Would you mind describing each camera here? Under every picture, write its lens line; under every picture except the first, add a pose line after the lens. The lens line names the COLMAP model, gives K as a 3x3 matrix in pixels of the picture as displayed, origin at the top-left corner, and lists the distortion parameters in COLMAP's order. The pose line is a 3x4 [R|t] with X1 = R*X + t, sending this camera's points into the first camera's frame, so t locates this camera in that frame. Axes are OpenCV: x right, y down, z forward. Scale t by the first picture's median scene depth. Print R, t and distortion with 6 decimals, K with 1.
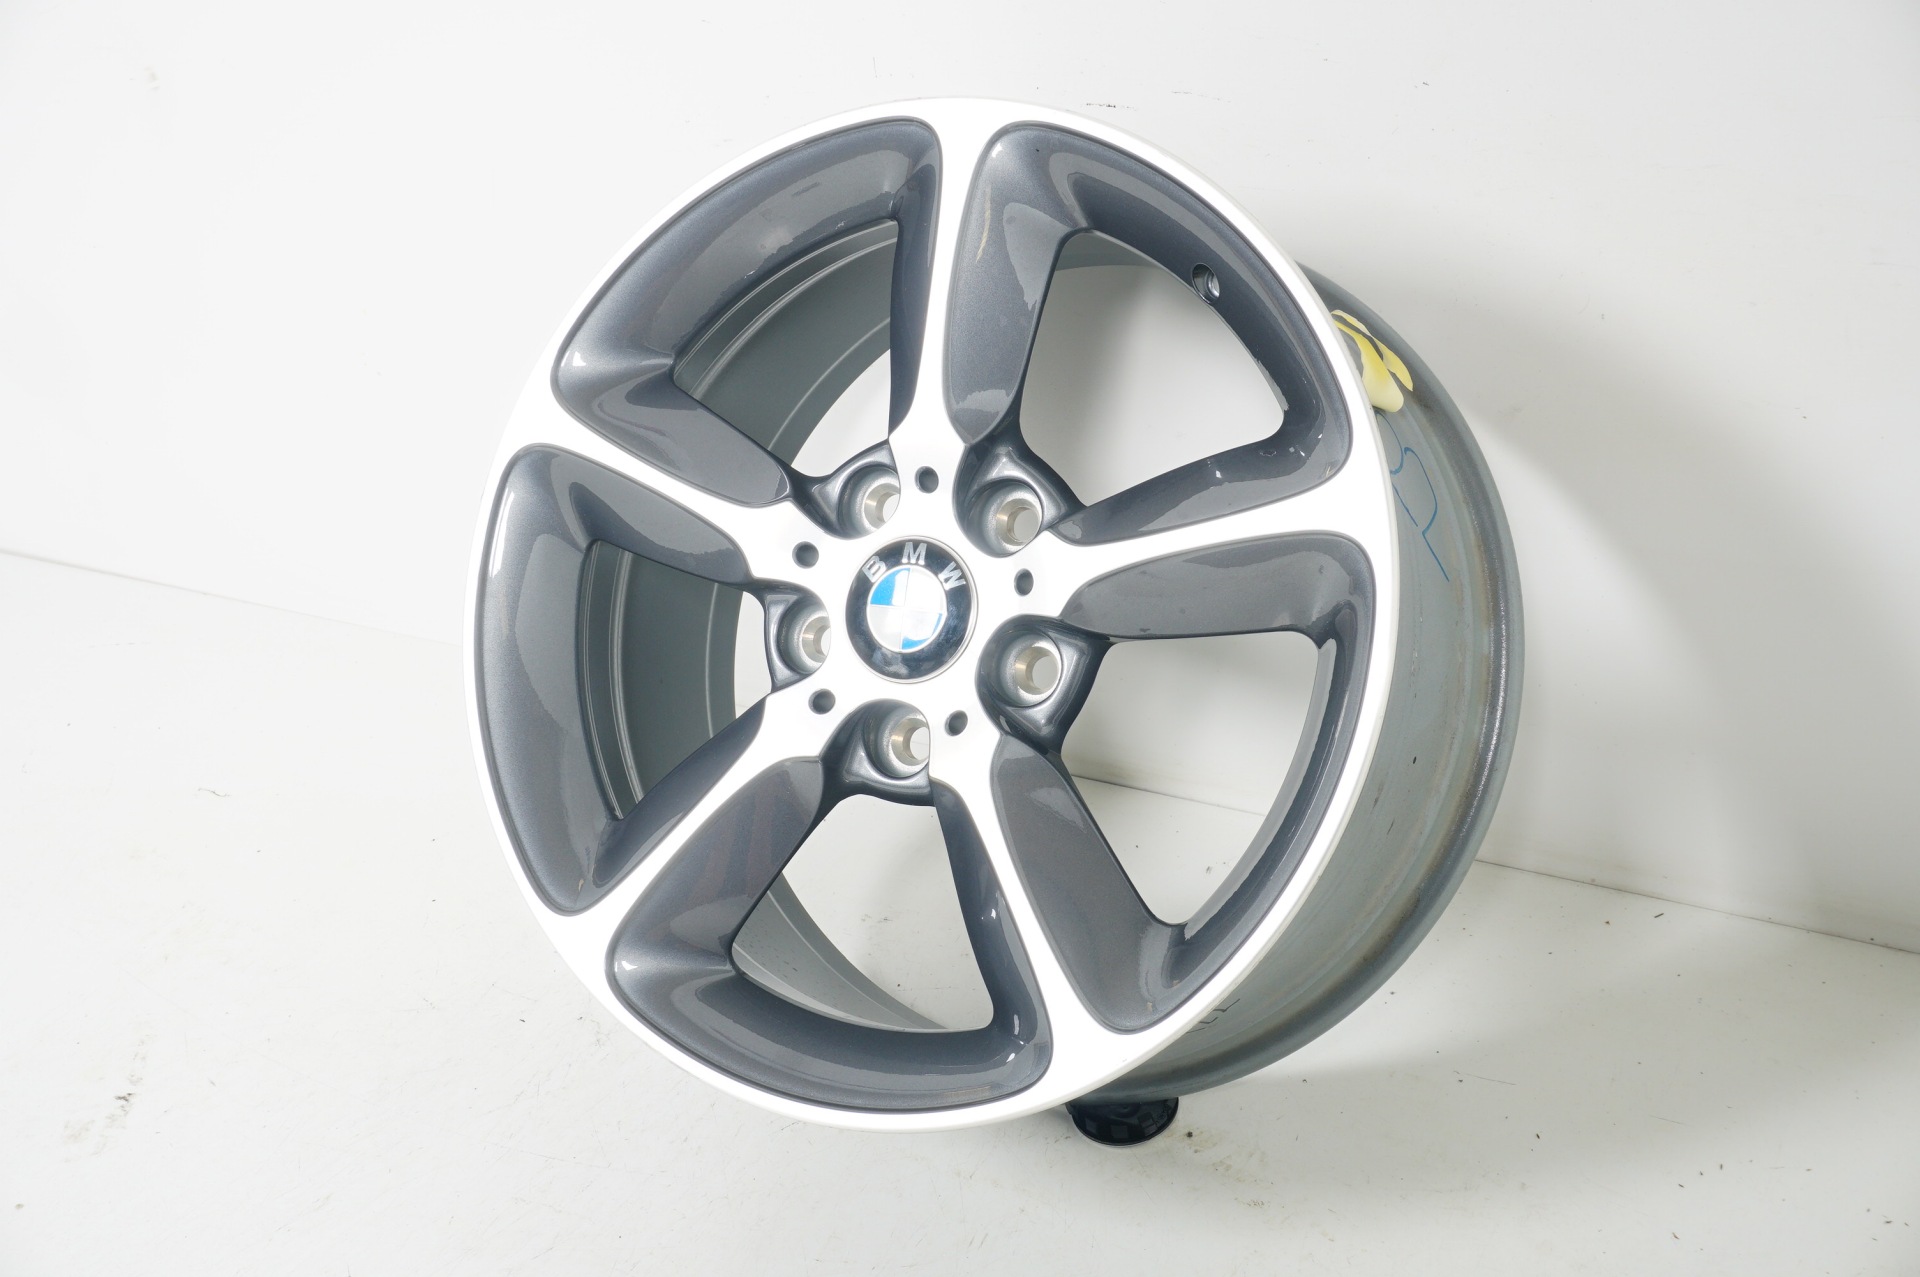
lens RADIAL K [[2494.0, 0, 956.8], [0, 2494.0, 634.2], [0, 0, 1]] dist [-0.026936, 0.000000]
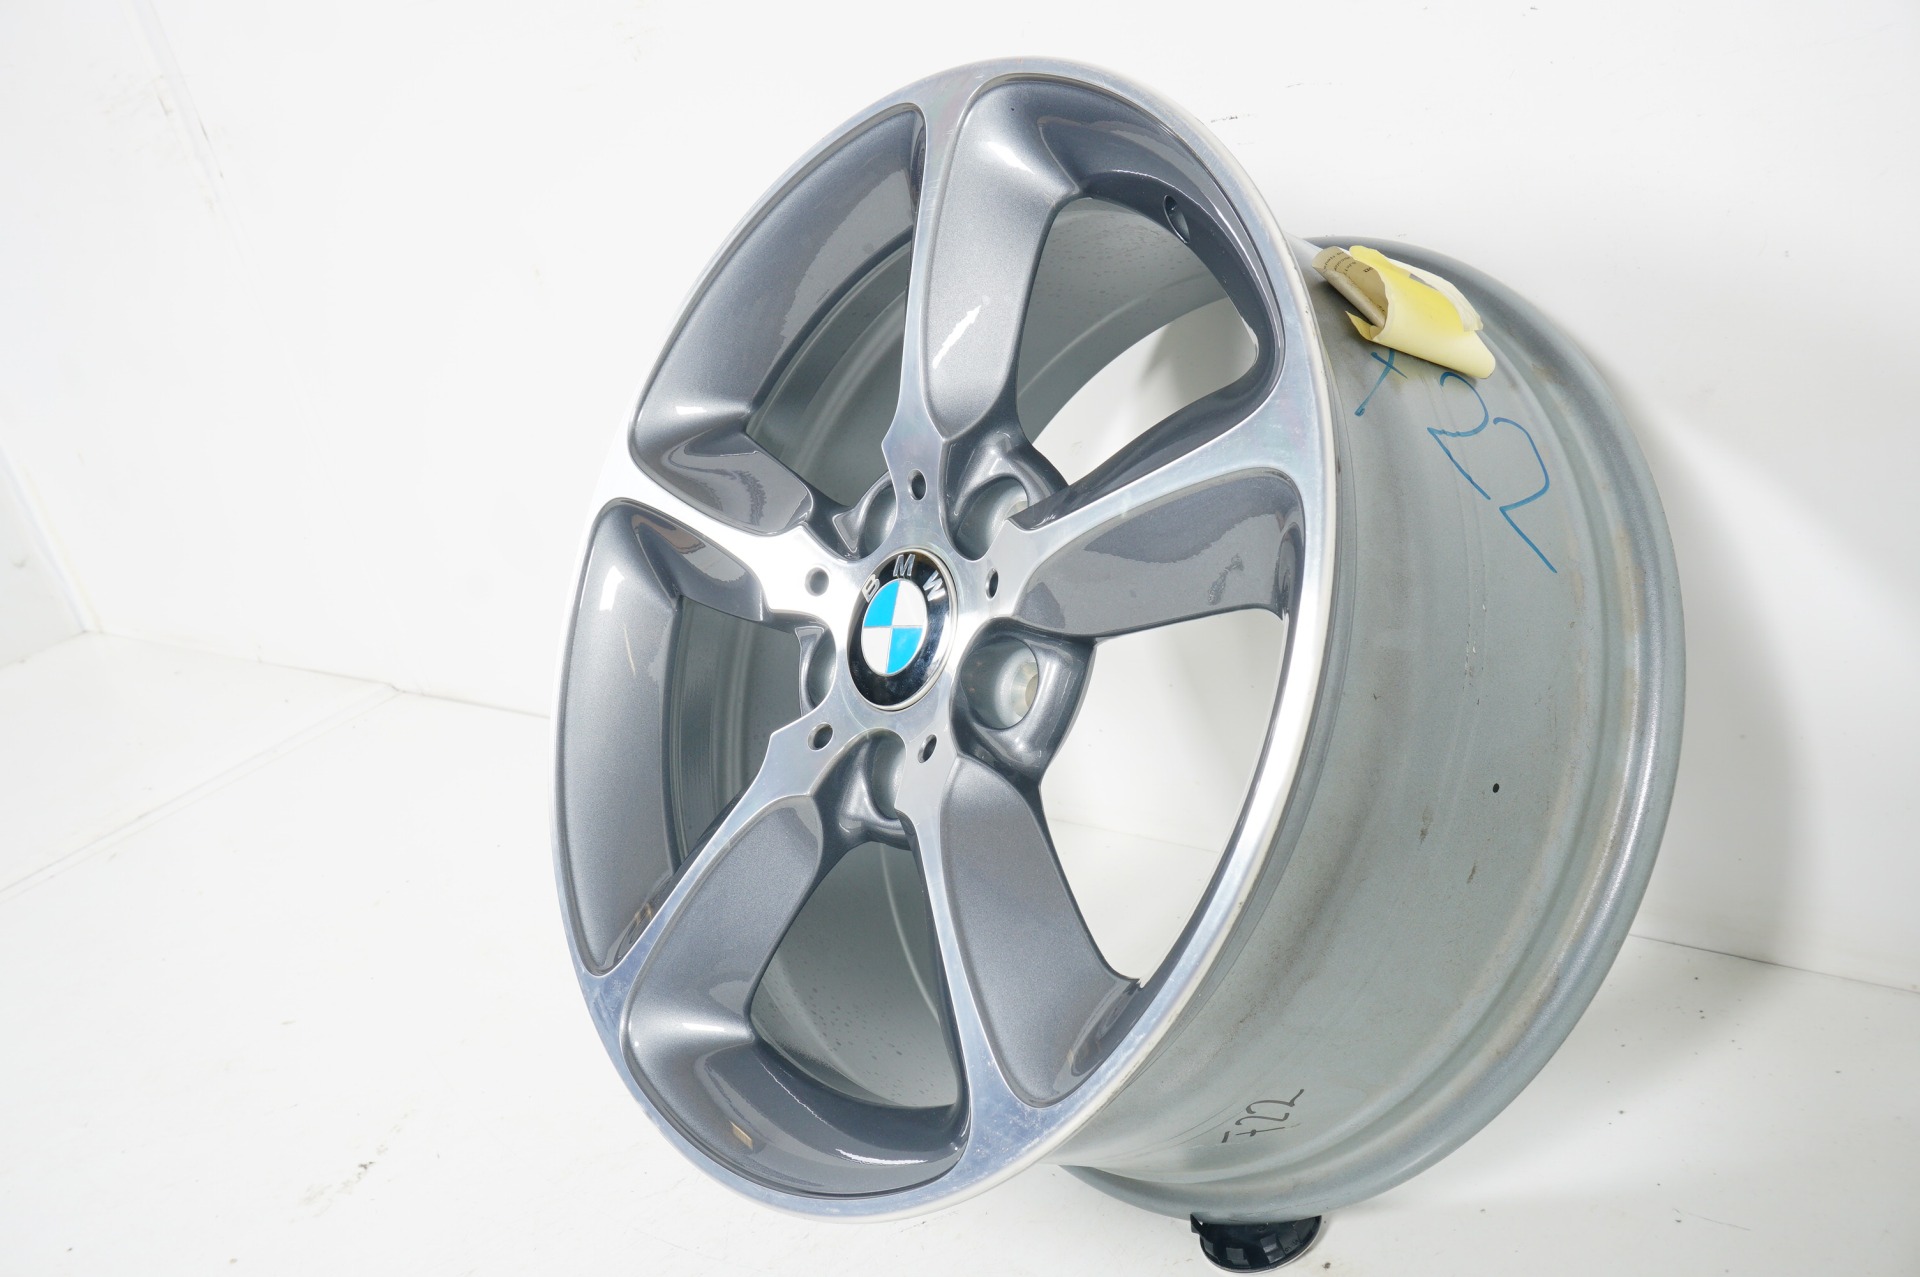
lens RADIAL K [[1961.5, 0, 957.1], [0, 1961.5, 648.1], [0, 0, 1]] dist [-0.007387, 0.000000]
pose [[0.926247, -0.048643, -0.373764, 0.259400], [0.003719, 0.992768, -0.119988, 0.080350], [0.376898, 0.109749, 0.919730, 0.353894]]
